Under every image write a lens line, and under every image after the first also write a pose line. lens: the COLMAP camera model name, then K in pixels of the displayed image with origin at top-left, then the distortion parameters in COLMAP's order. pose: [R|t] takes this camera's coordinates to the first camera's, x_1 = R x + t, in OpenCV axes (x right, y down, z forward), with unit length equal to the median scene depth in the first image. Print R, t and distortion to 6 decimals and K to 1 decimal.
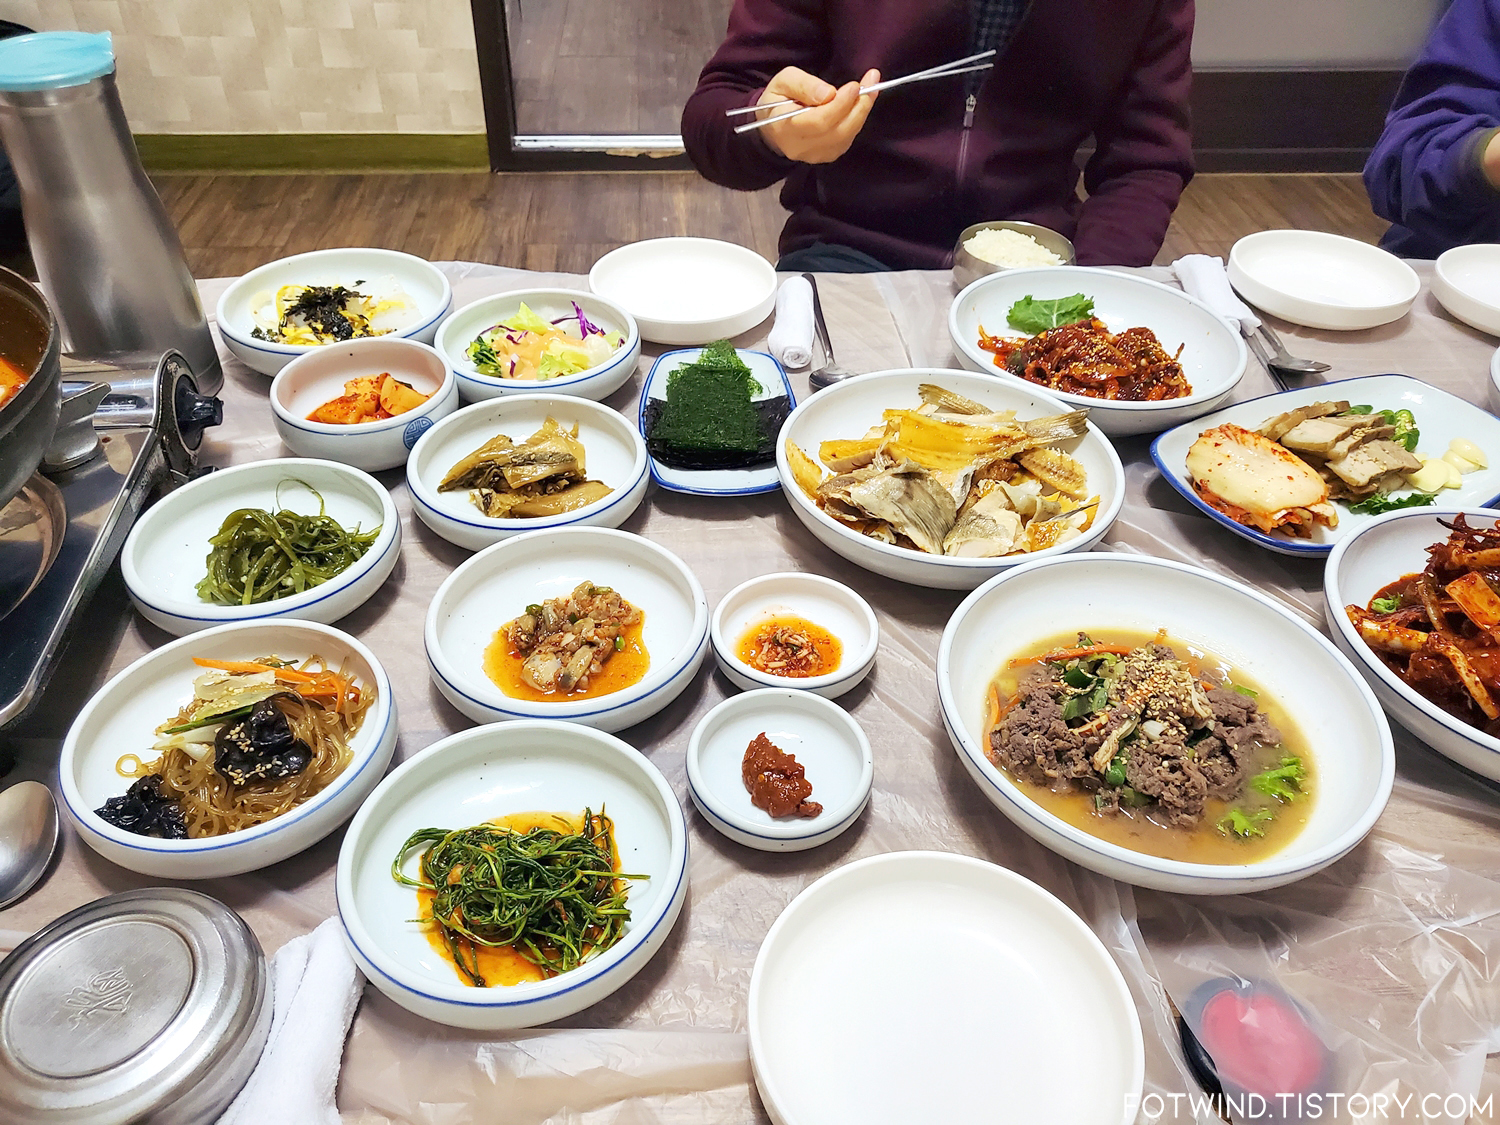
lens RADIAL K [[1156.7, 0, 751.7], [0, 1156.7, 565.2], [0, 0, 1]] dist [-0.017089, 0.003375]
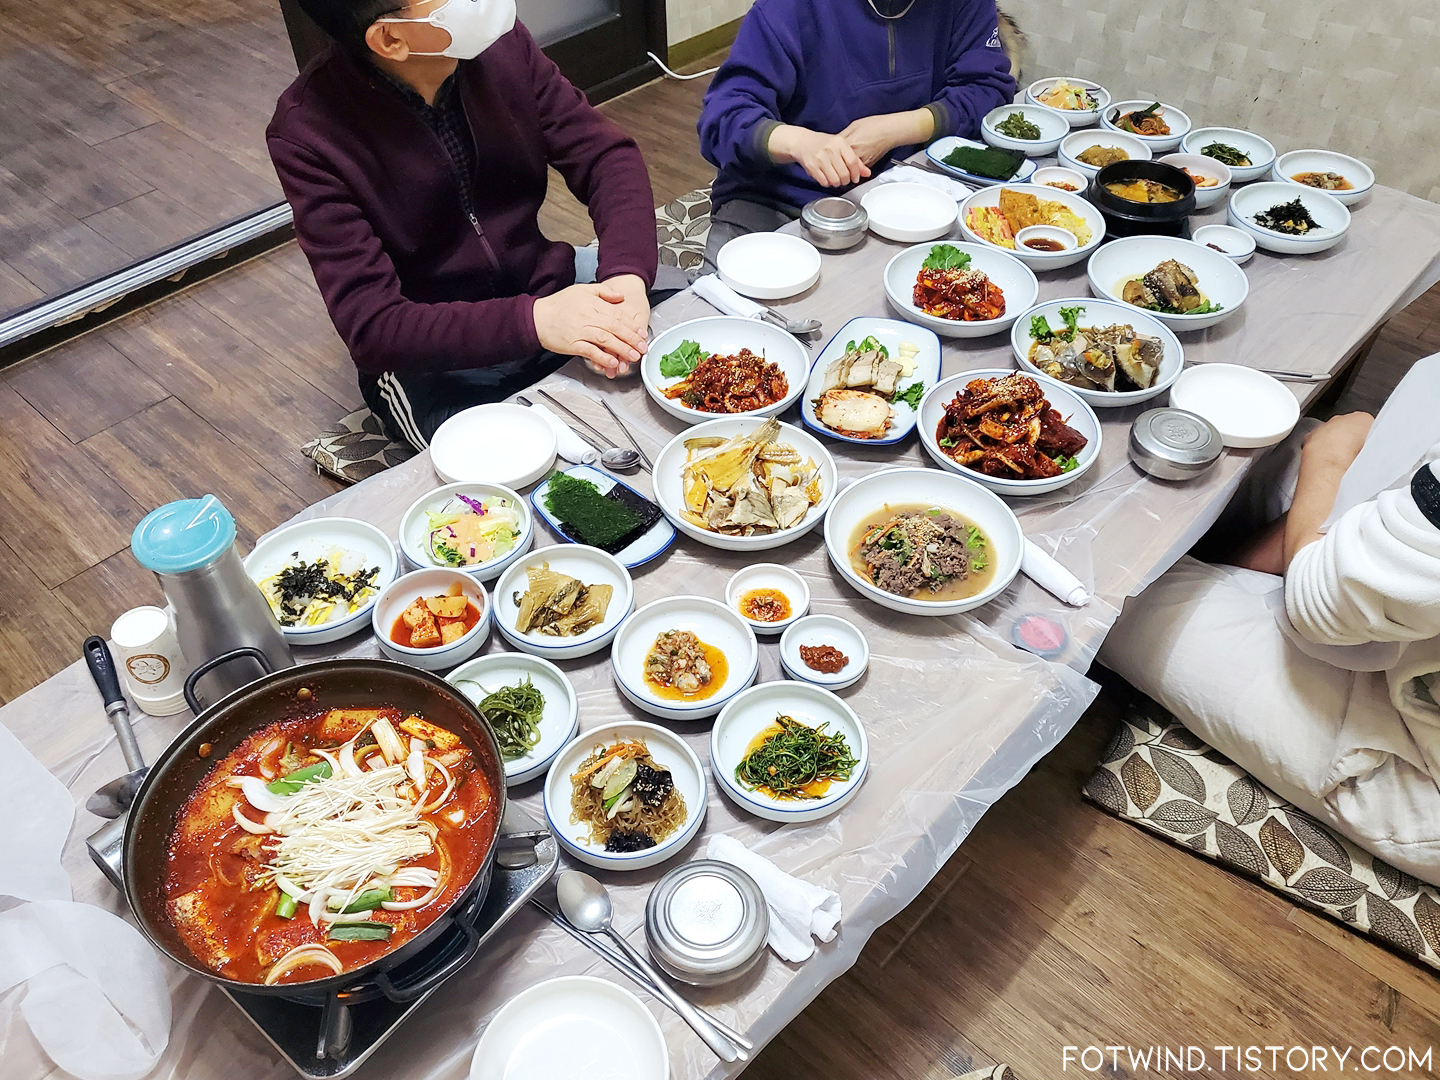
lens RADIAL K [[1110.5, 0, 716.1], [0, 1110.5, 542.1], [0, 0, 1]] dist [-0.017089, 0.003375]
pose [[0.741524, -0.502325, 0.444760, -0.715543], [0.456039, 0.863590, 0.215035, -0.408549], [-0.492108, 0.043374, 0.869453, -0.528522]]
